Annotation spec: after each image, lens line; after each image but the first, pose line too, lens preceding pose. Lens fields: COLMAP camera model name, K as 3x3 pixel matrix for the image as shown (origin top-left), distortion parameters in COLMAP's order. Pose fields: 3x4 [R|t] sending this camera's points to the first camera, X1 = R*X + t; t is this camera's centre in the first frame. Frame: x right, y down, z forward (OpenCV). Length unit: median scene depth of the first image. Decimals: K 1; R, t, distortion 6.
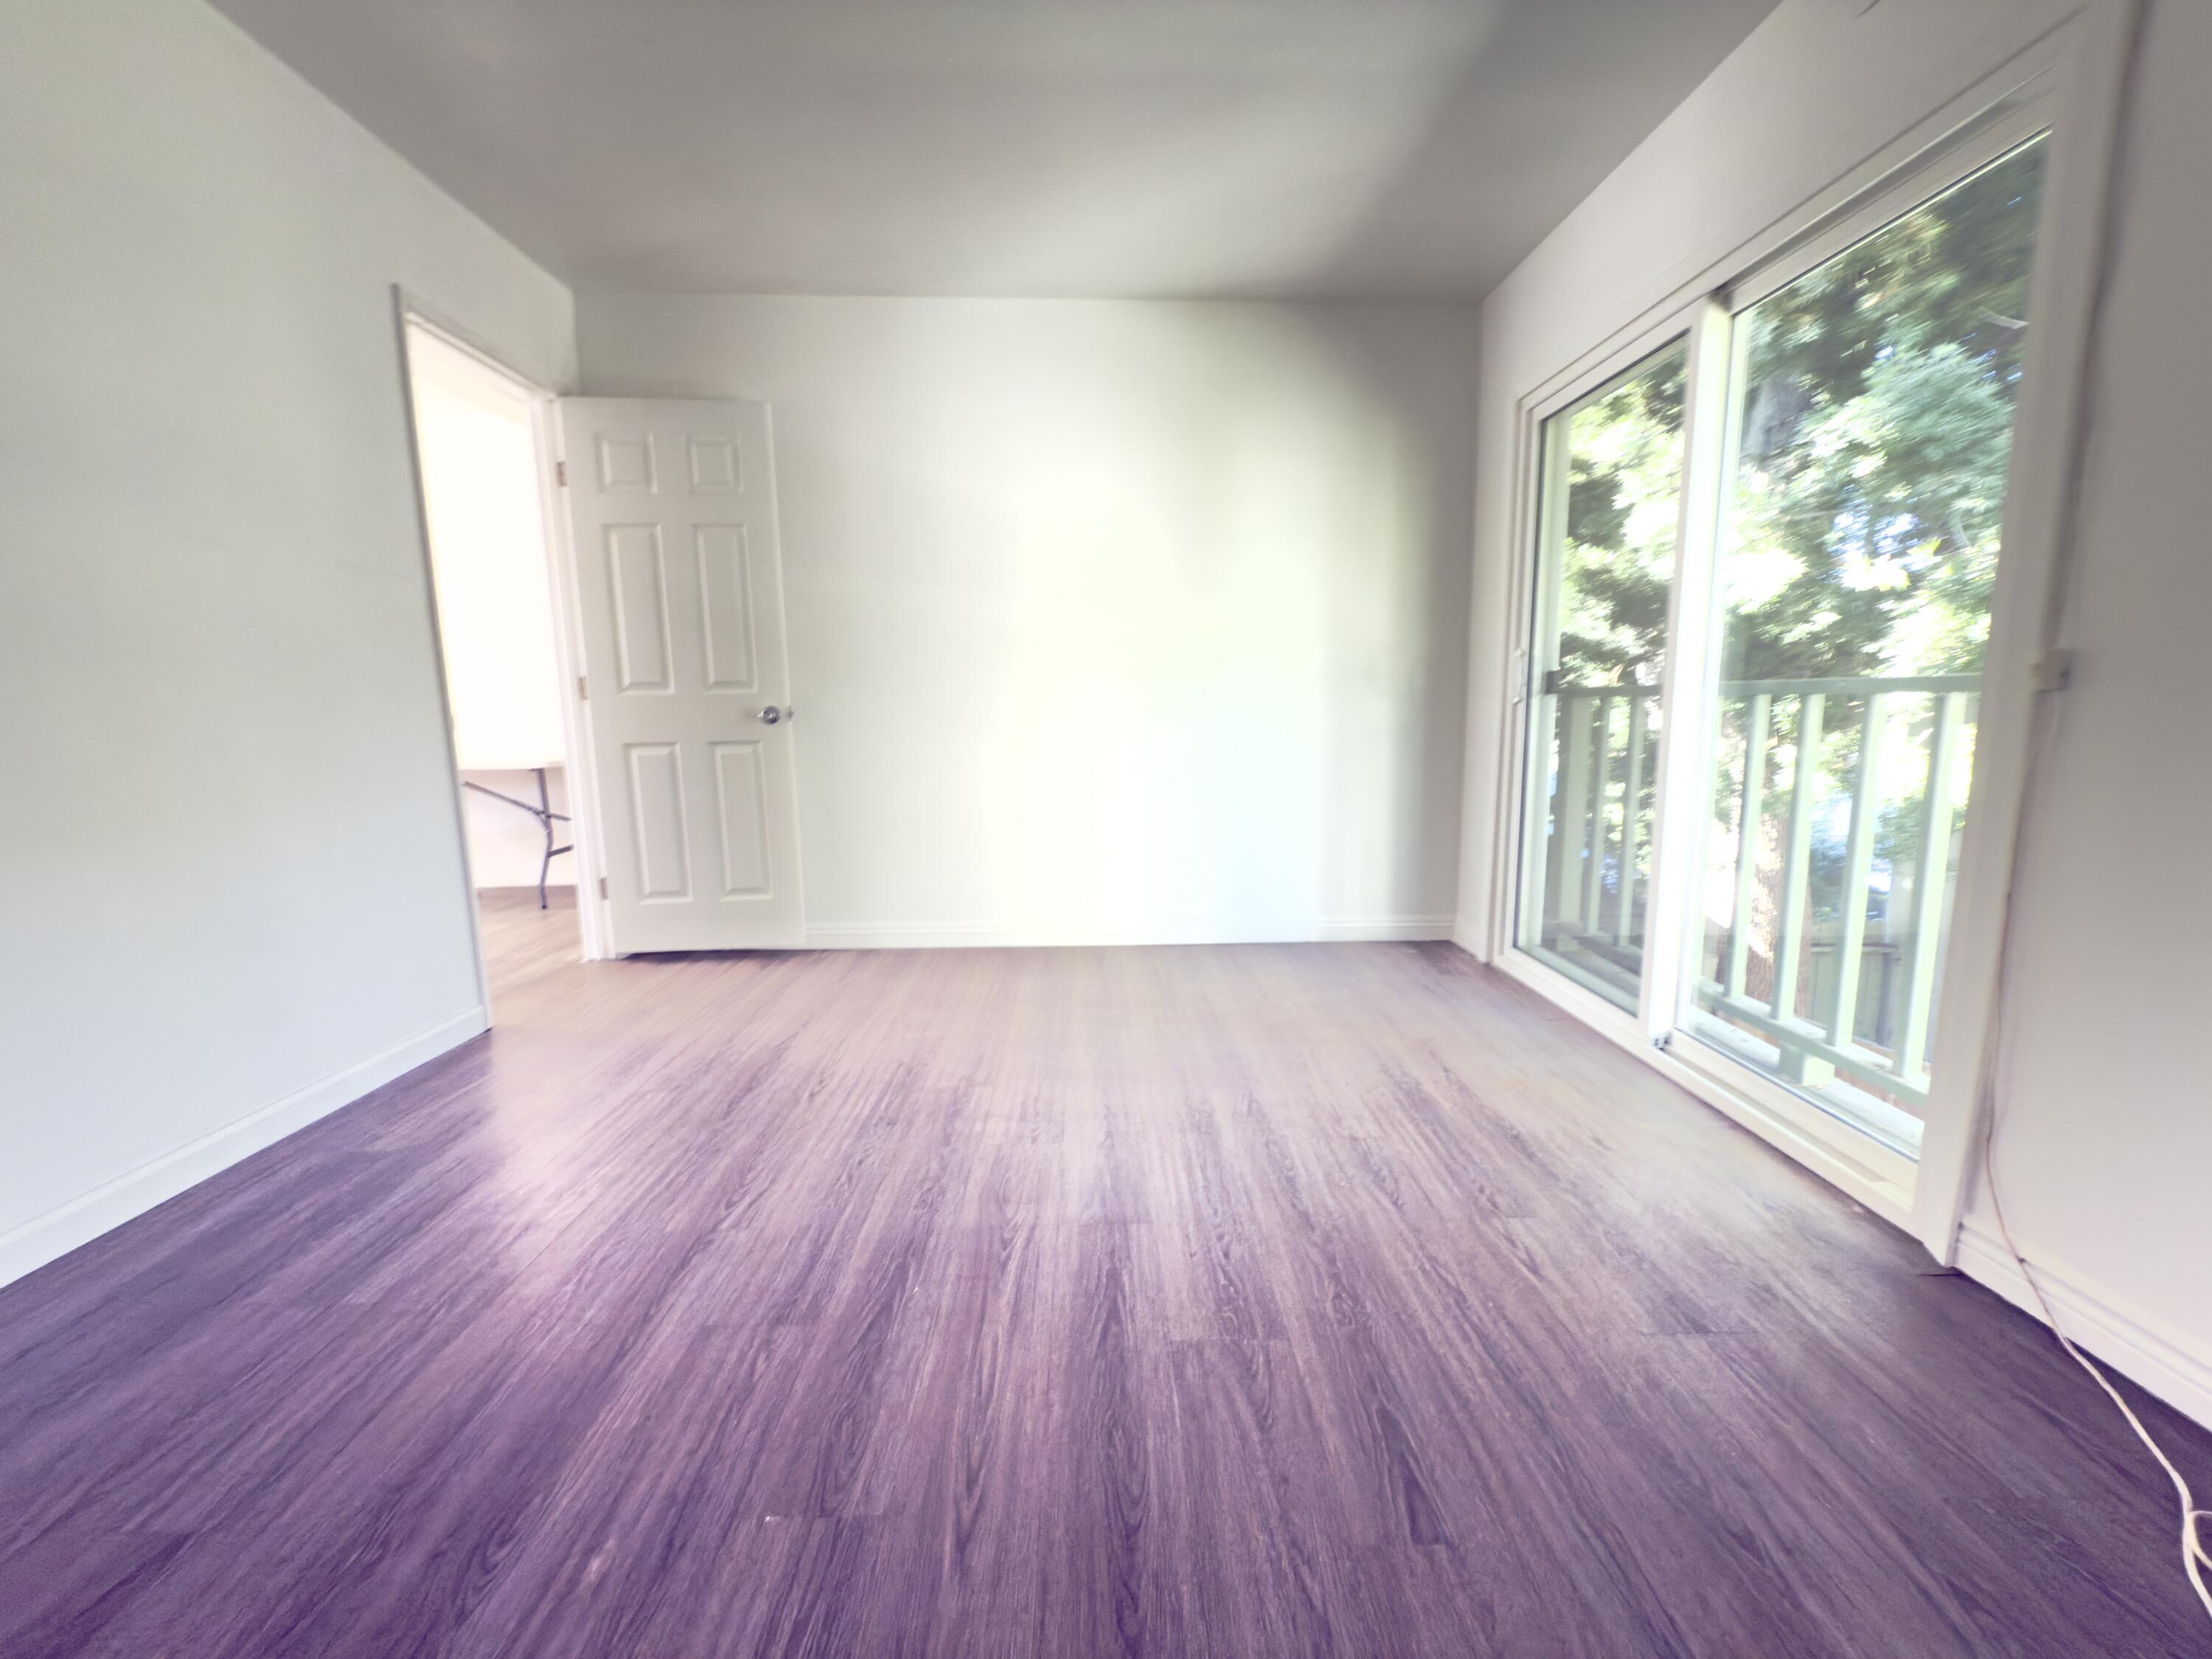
lens RADIAL K [[876.2, 0, 1106.0], [0, 876.2, 829.5], [0, 0, 1]] dist [-0.002232, -0.000030]
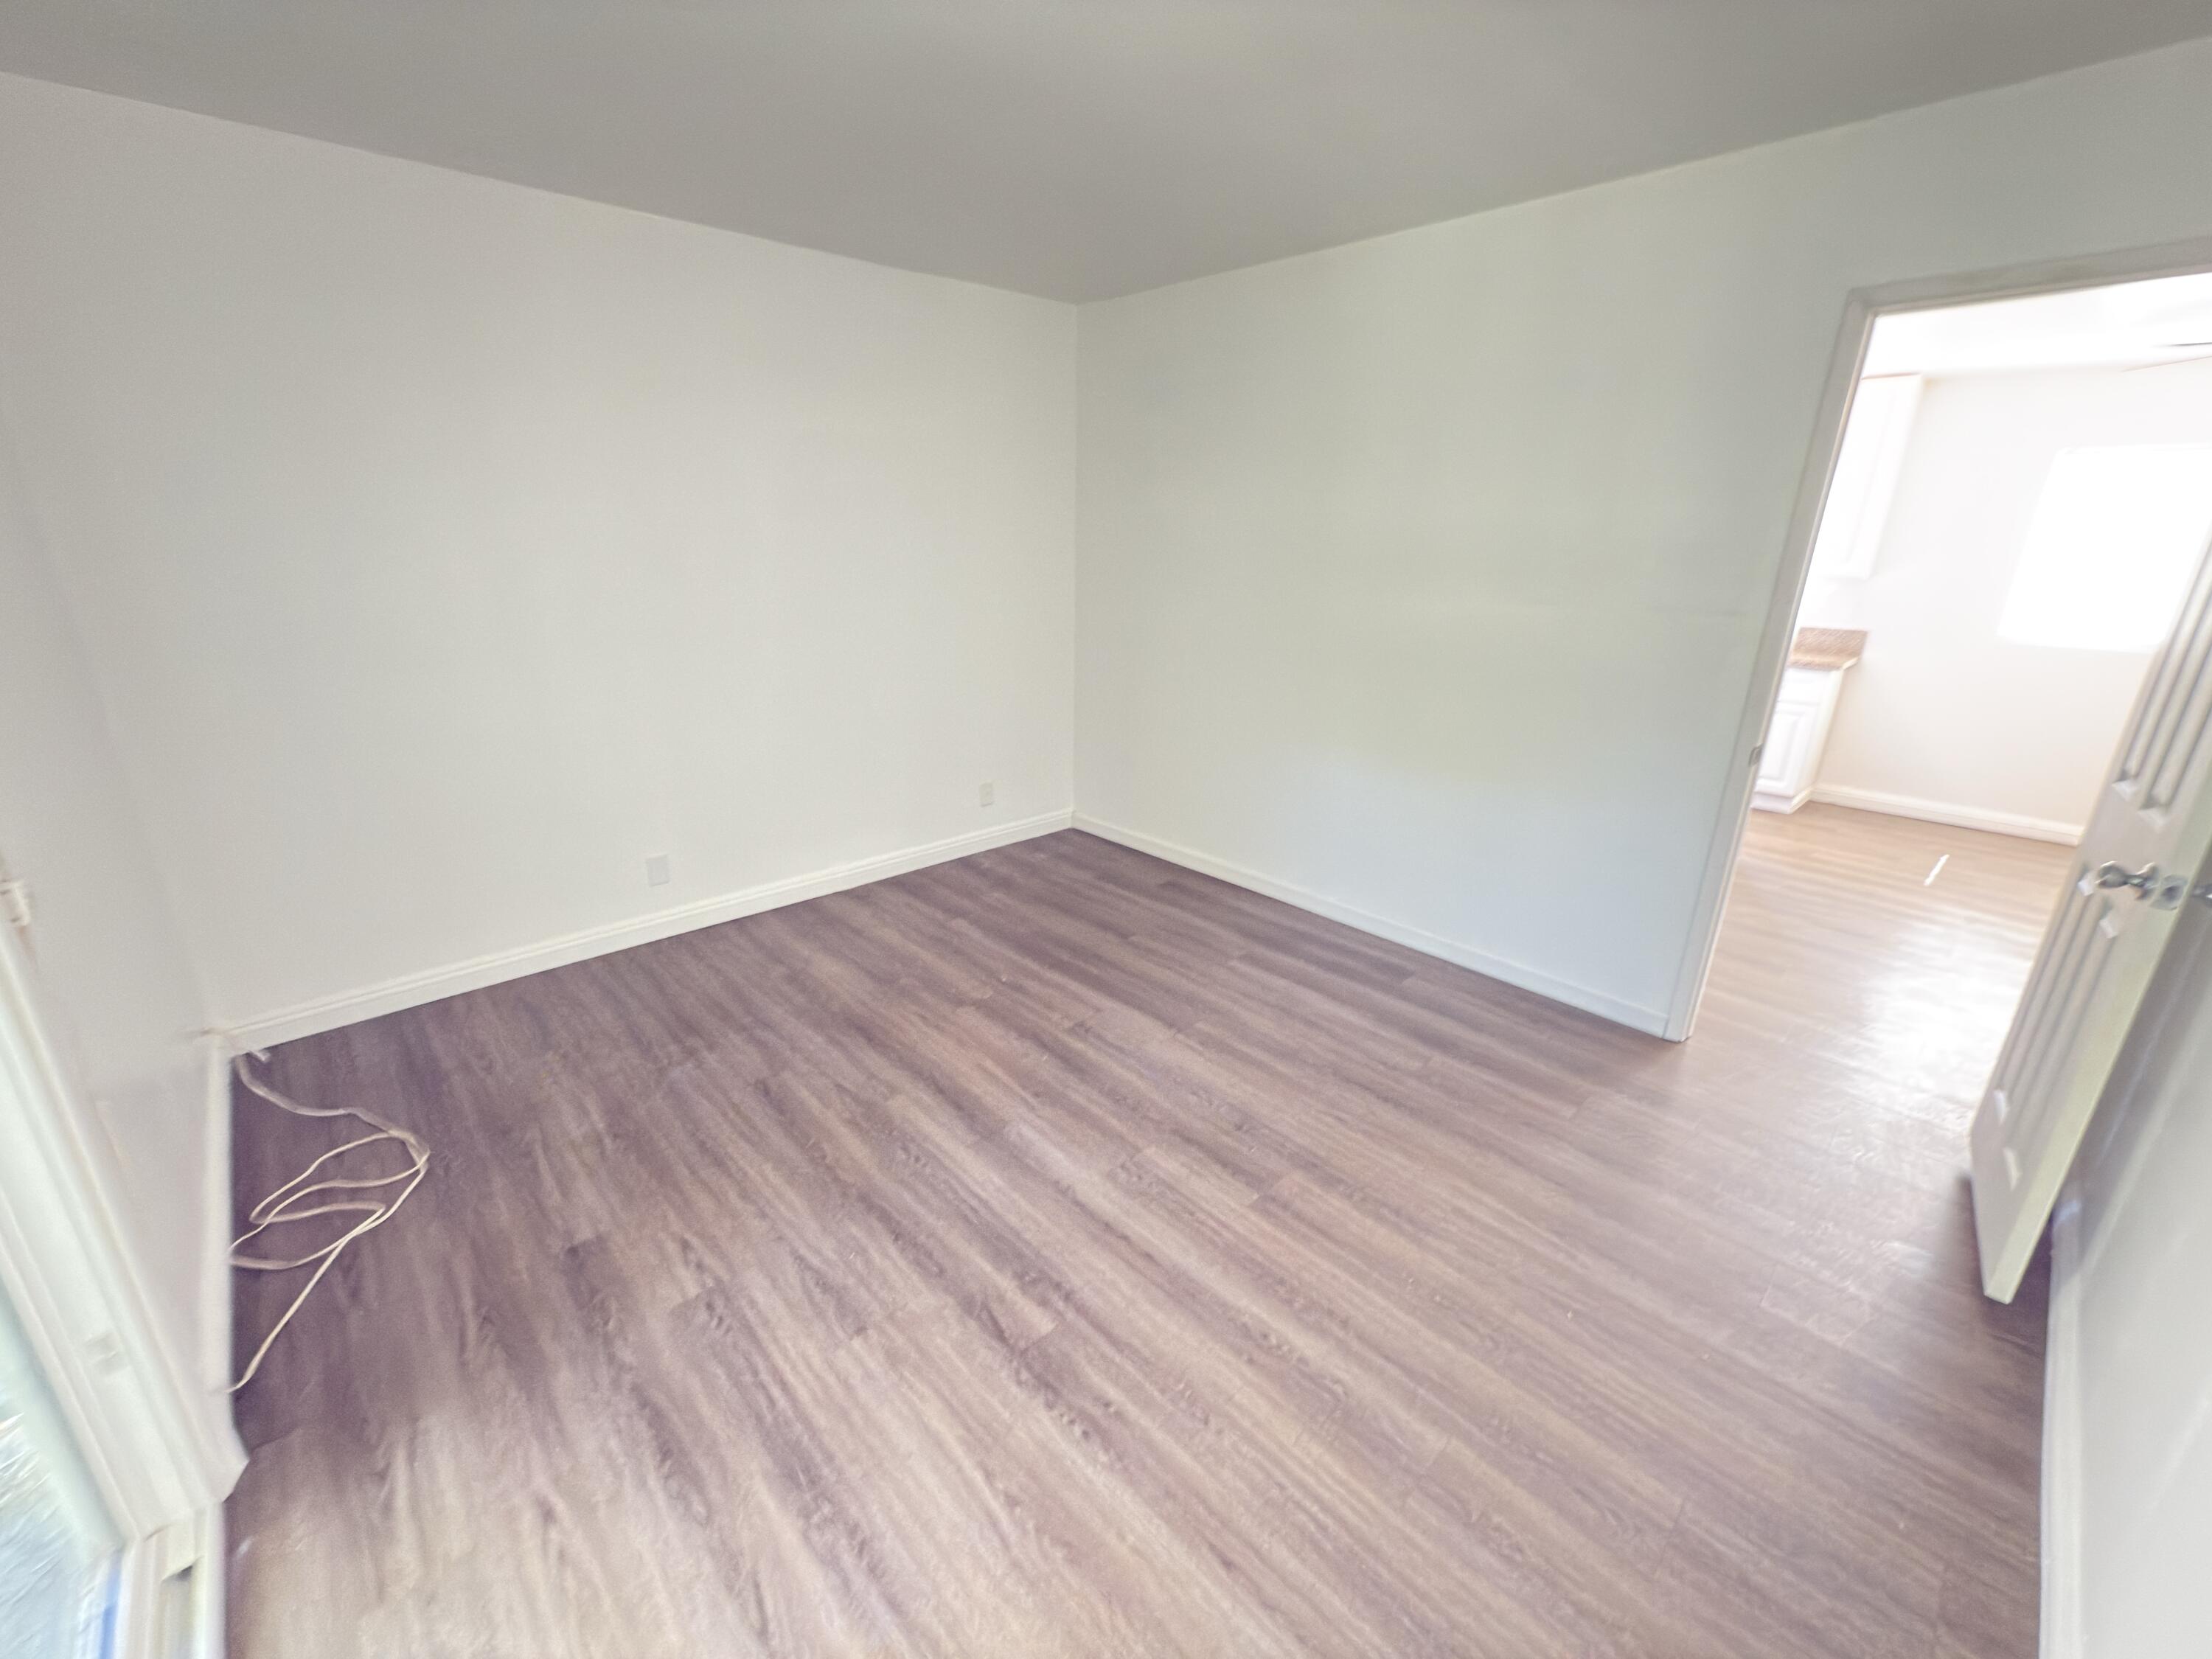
lens RADIAL K [[876.2, 0, 1106.0], [0, 876.2, 829.5], [0, 0, 1]] dist [-0.002232, -0.000030]
pose [[-0.737119, 0.208841, -0.642683, 0.718514], [-0.105939, 0.903576, 0.415124, -0.632021], [0.667408, 0.374080, -0.643918, 1.972440]]
